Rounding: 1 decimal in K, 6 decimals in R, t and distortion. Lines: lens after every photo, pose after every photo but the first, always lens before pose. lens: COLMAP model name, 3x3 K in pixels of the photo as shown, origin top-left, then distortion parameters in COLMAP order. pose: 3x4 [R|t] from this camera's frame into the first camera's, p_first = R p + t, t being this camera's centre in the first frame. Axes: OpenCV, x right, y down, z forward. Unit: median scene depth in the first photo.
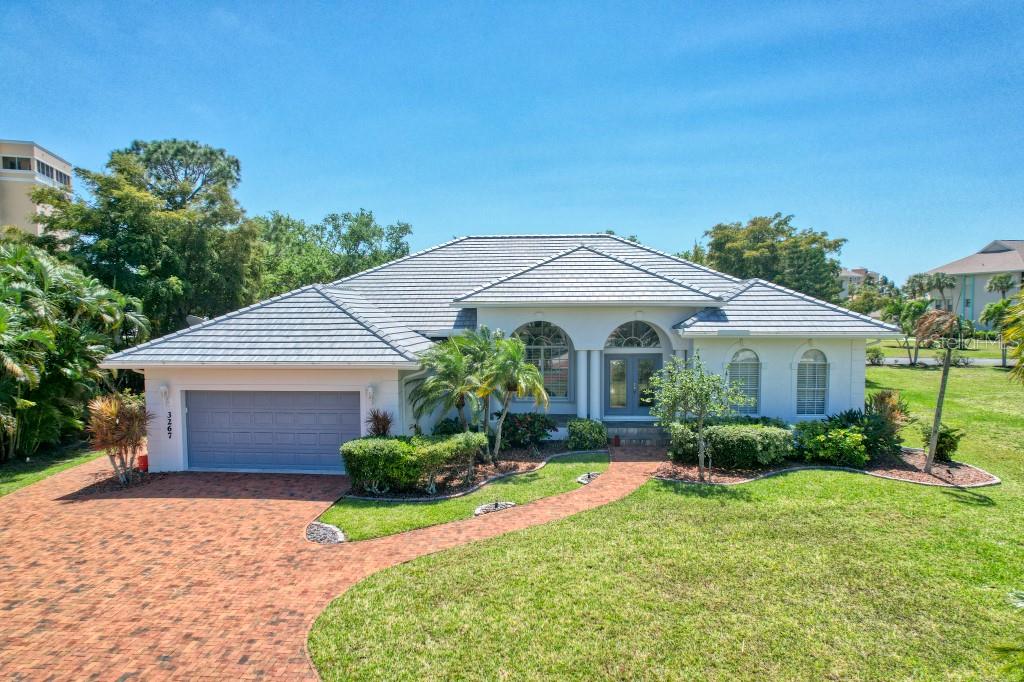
lens RADIAL K [[642.9, 0, 517.8], [0, 642.9, 365.0], [0, 0, 1]] dist [-0.092677, 0.089198]
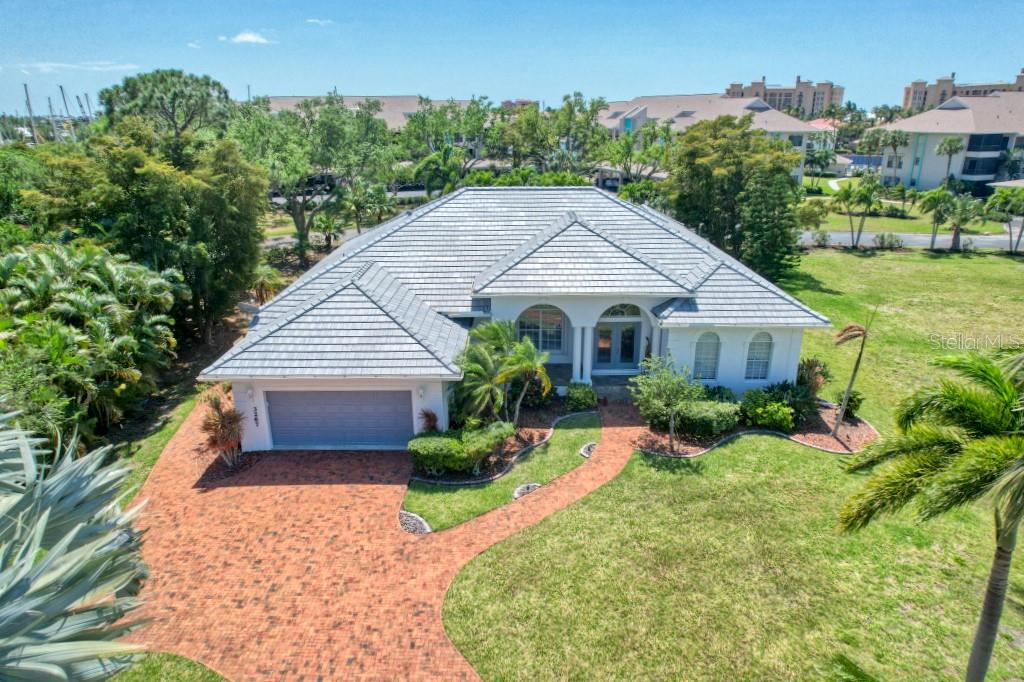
lens RADIAL K [[642.9, 0, 517.8], [0, 642.9, 365.0], [0, 0, 1]] dist [-0.092677, 0.089198]
pose [[0.997343, -0.025884, 0.068093, -0.122104], [0.005965, 0.960624, 0.277788, -0.361360], [-0.072602, -0.276644, 0.958226, -0.222662]]
